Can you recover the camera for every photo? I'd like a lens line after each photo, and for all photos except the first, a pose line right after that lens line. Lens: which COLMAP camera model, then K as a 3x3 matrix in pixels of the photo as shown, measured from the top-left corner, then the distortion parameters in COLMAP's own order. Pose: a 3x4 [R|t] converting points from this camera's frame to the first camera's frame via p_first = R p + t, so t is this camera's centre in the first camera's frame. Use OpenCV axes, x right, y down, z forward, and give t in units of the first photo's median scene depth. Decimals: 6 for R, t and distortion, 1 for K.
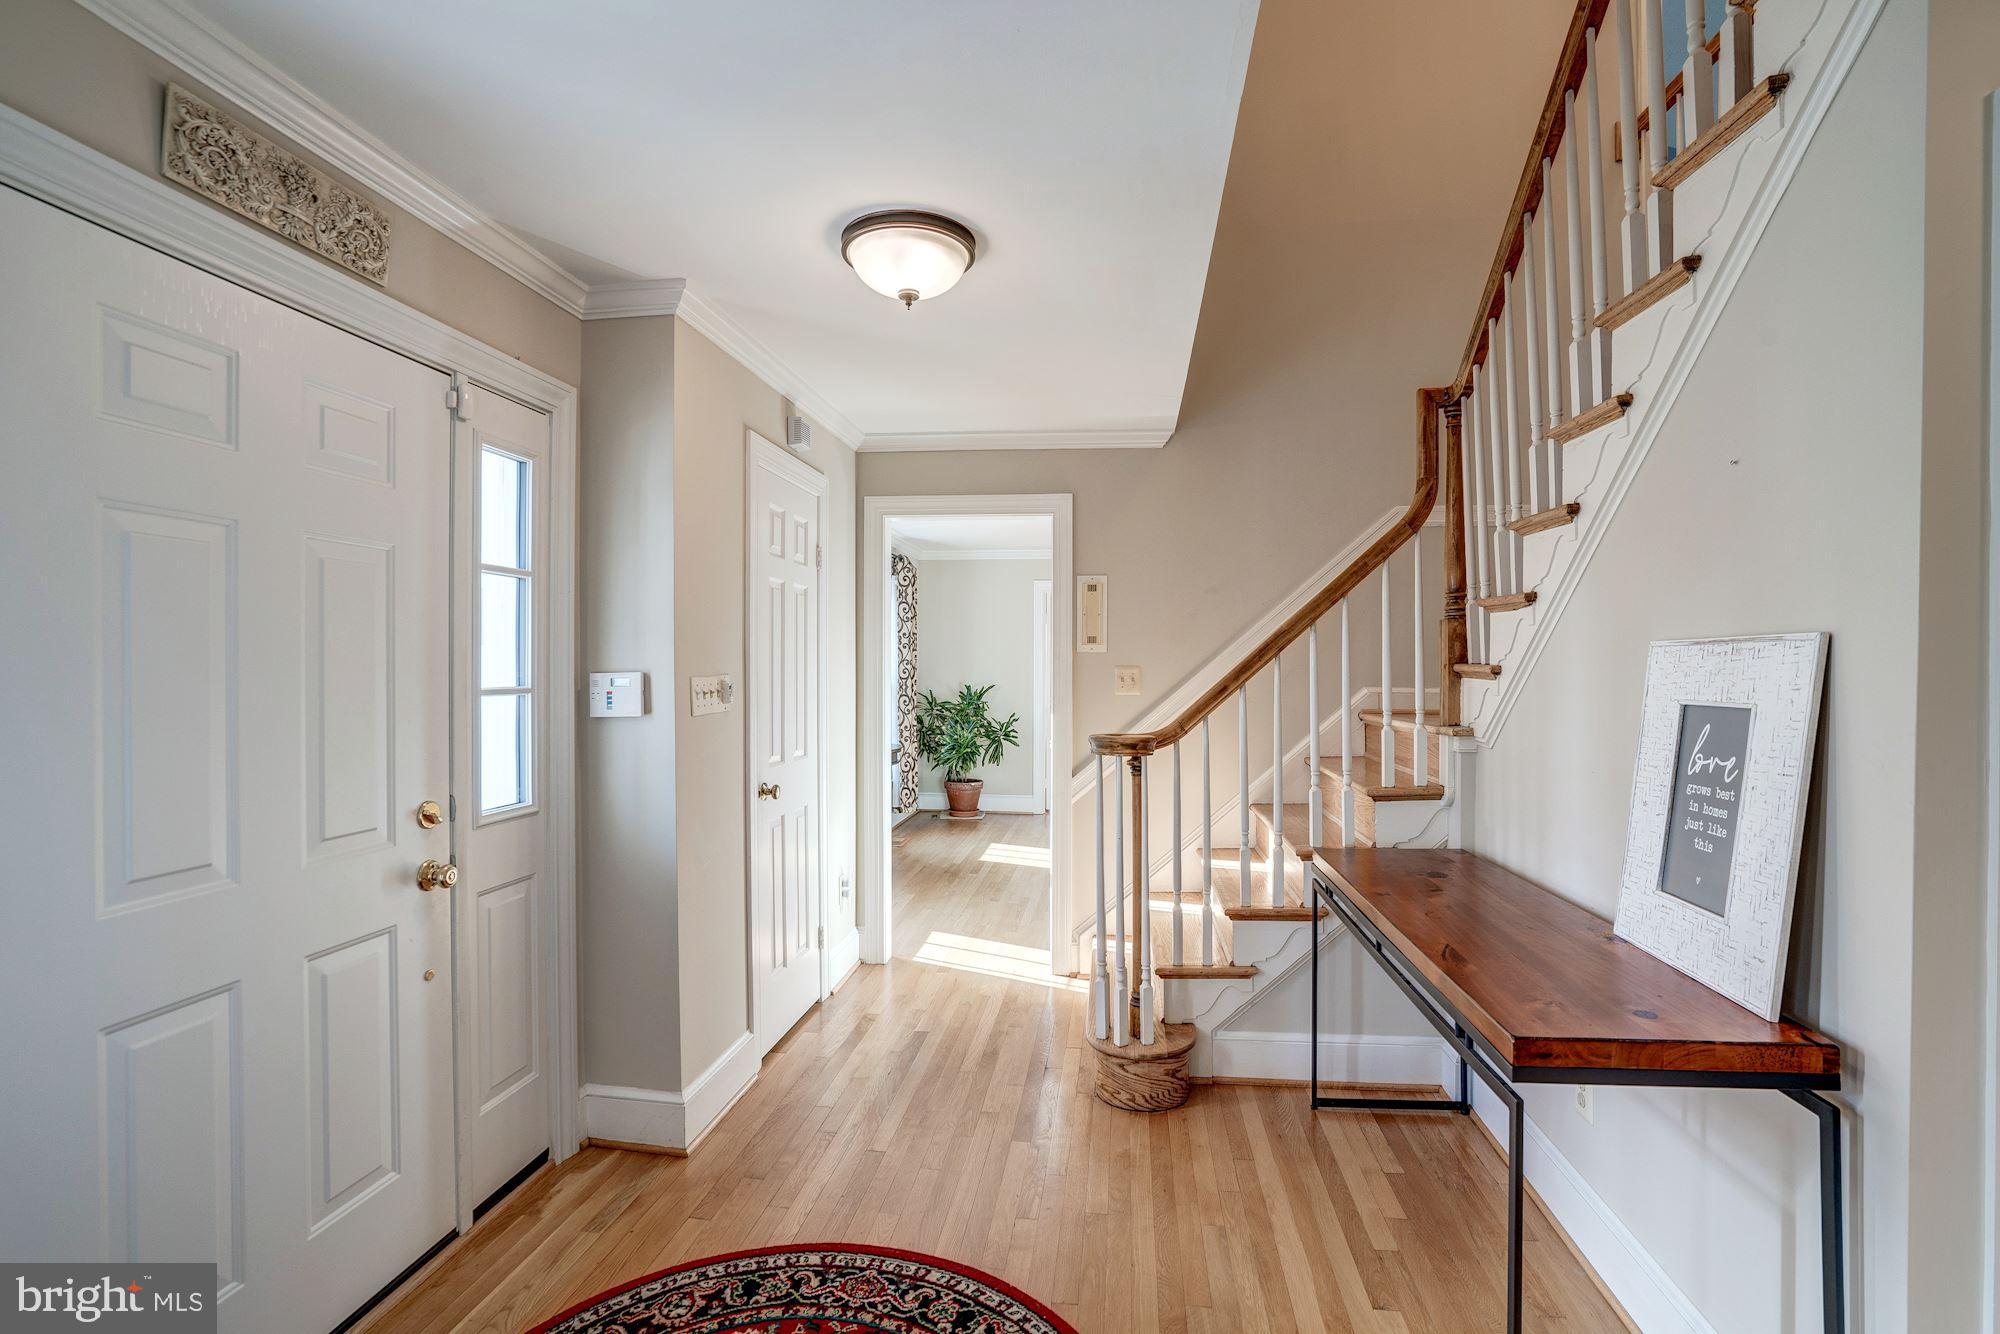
lens RADIAL K [[950.9, 0, 974.6], [0, 950.9, 677.5], [0, 0, 1]] dist [-0.027095, 0.041207]
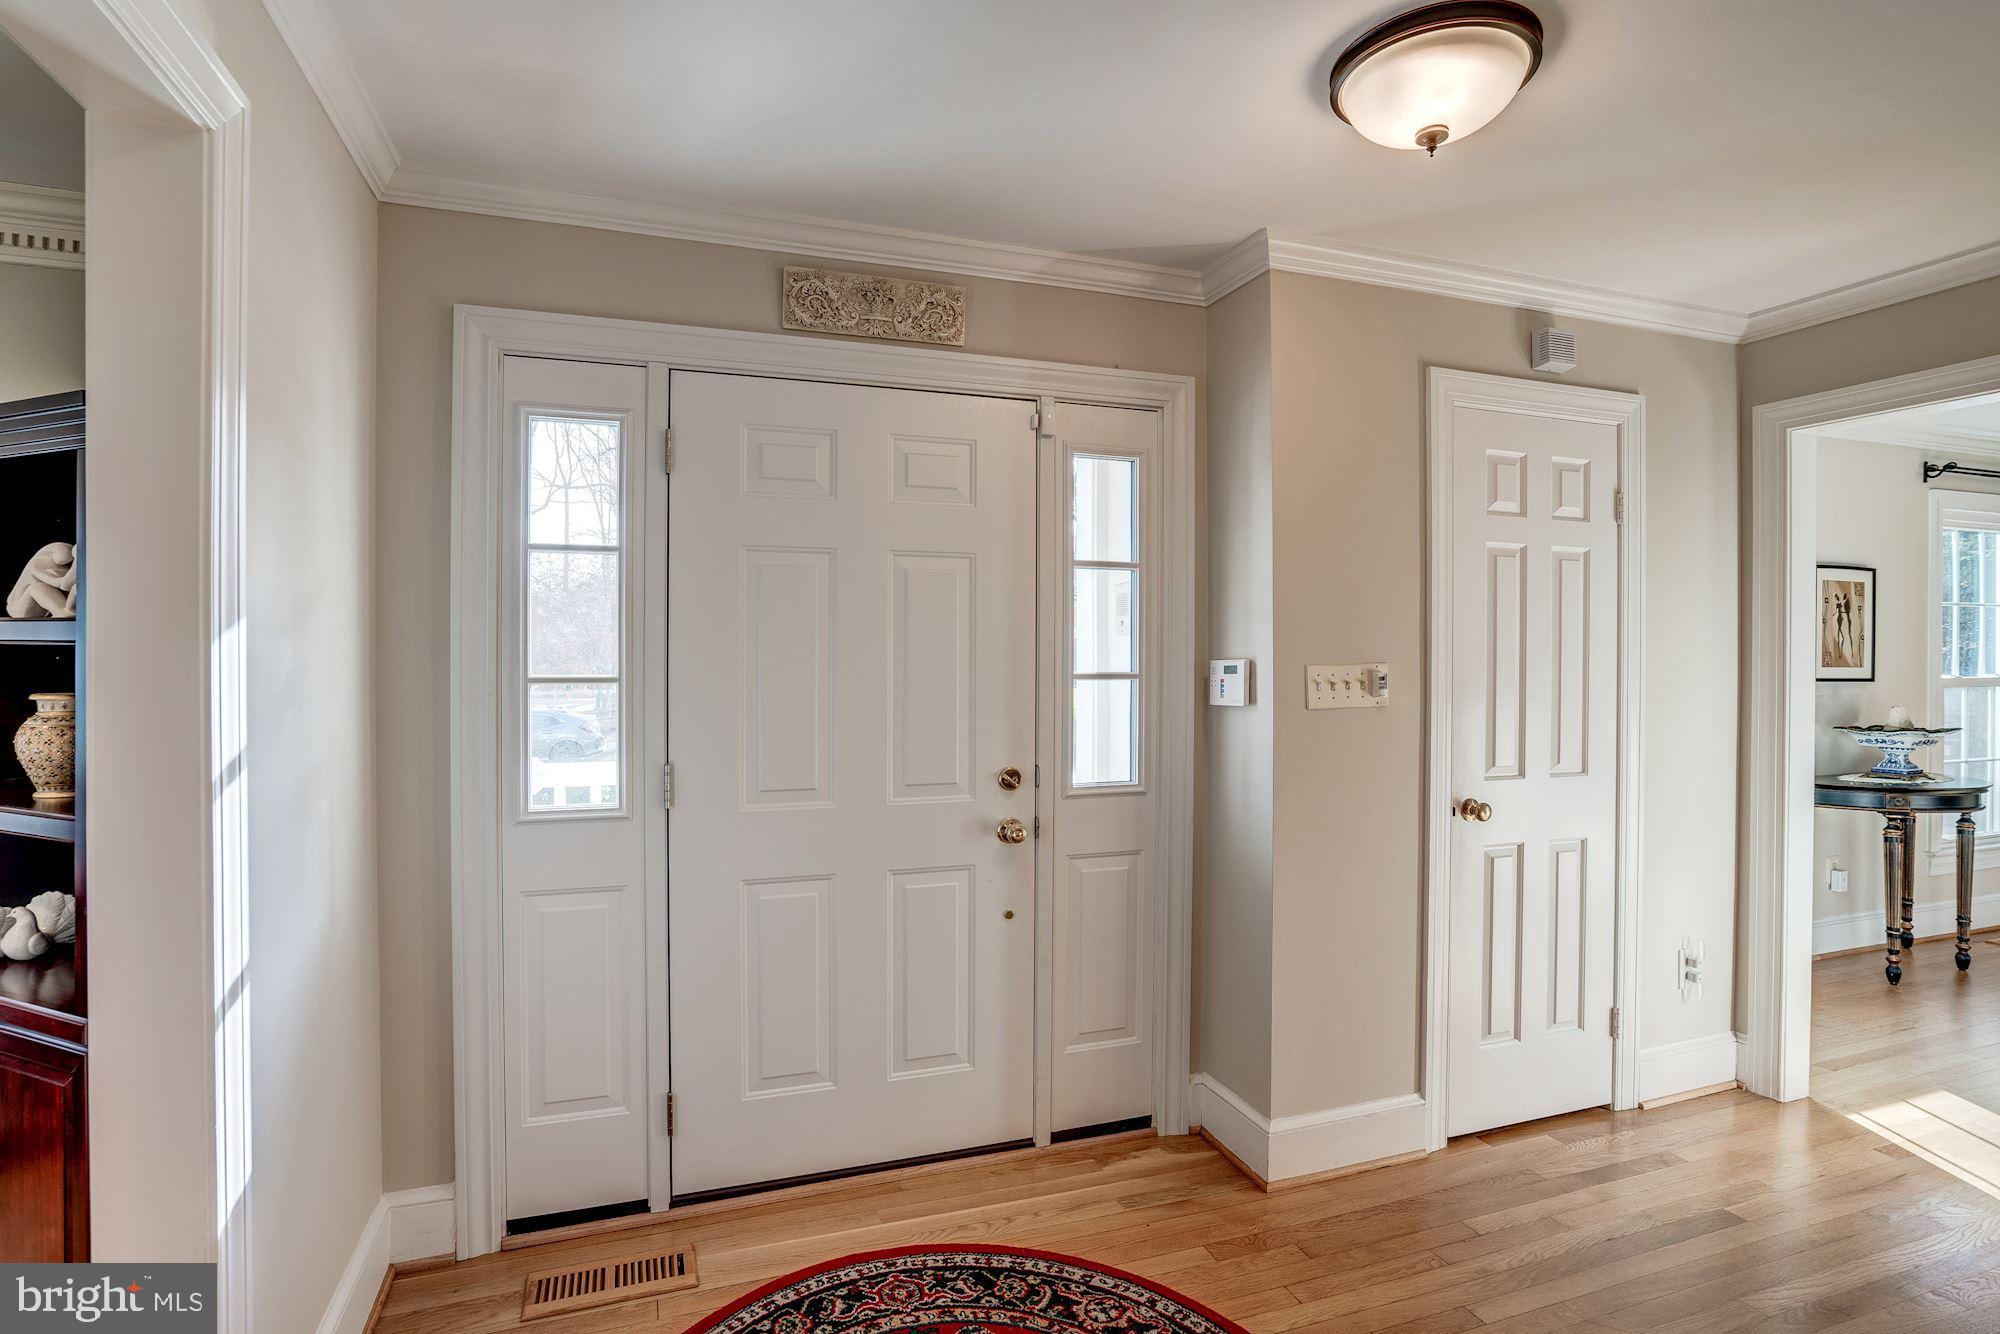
lens RADIAL K [[941.4, 0, 972.0], [0, 941.4, 669.0], [0, 0, 1]] dist [-0.026077, 0.016595]
pose [[0.482523, 0.007646, -0.875850, 0.368172], [-0.010957, 0.999936, 0.002693, 0.004976], [0.875815, 0.008298, 0.482576, 0.339264]]
